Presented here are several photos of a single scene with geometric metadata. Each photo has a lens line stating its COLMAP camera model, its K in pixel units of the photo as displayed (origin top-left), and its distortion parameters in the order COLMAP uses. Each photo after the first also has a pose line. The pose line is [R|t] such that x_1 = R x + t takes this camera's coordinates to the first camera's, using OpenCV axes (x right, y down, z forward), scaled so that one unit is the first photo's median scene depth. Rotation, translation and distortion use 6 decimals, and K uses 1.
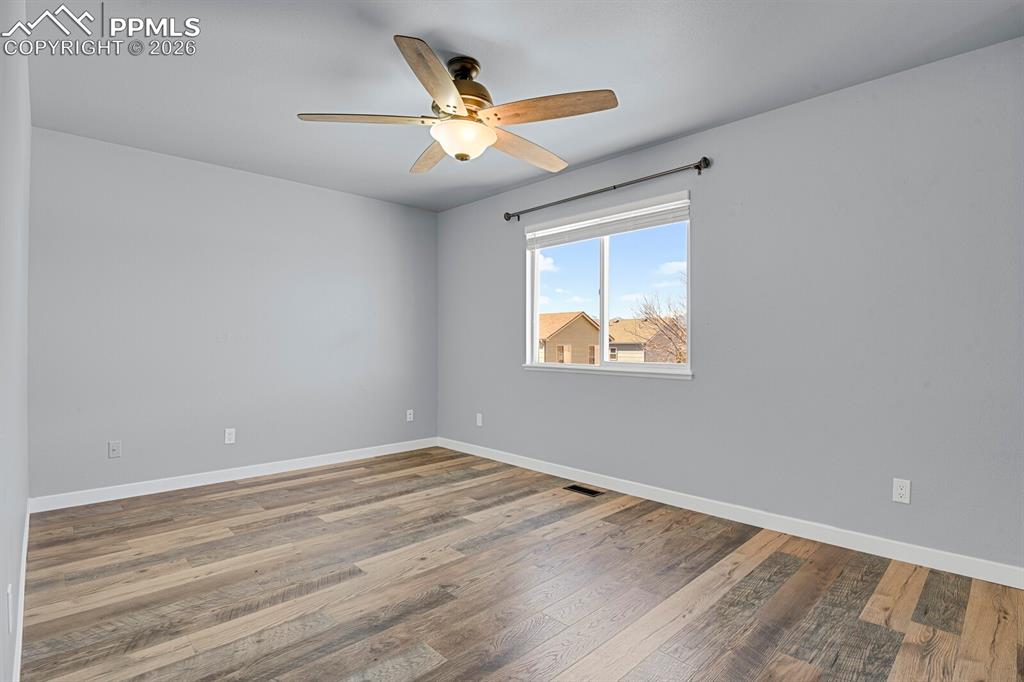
lens RADIAL K [[495.1, 0, 513.8], [0, 495.1, 344.7], [0, 0, 1]] dist [-0.001774, -0.000329]
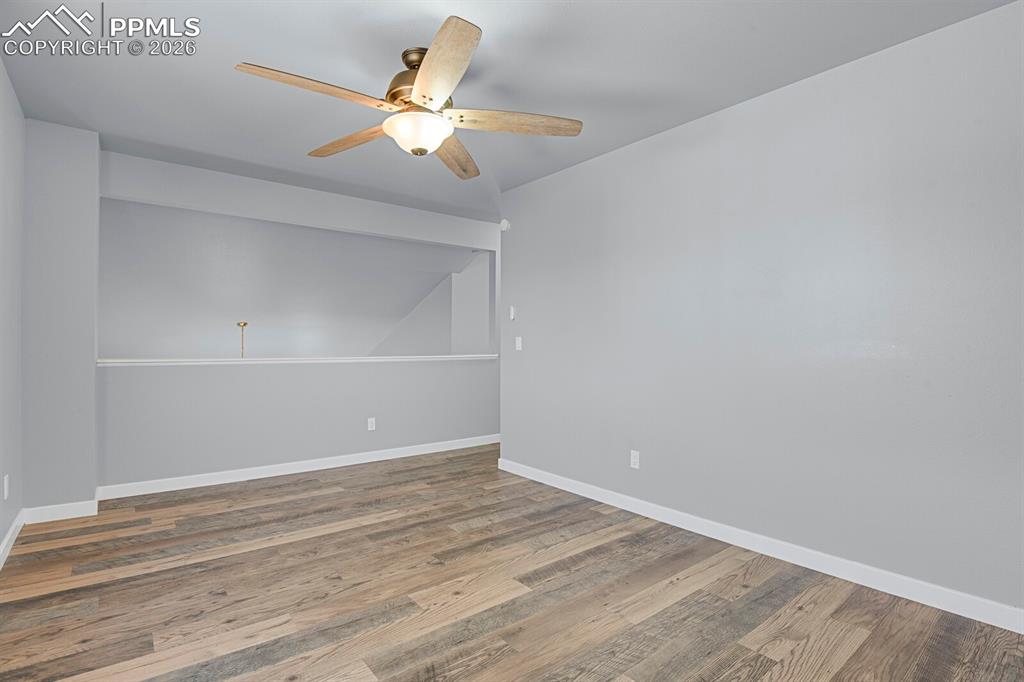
lens RADIAL K [[495.1, 0, 513.8], [0, 495.1, 344.7], [0, 0, 1]] dist [-0.001774, -0.000329]
pose [[-0.995588, -0.003856, 0.093758, -0.394244], [-0.003386, 0.999981, 0.005166, -0.015287], [-0.093776, 0.004825, -0.995582, 2.016387]]
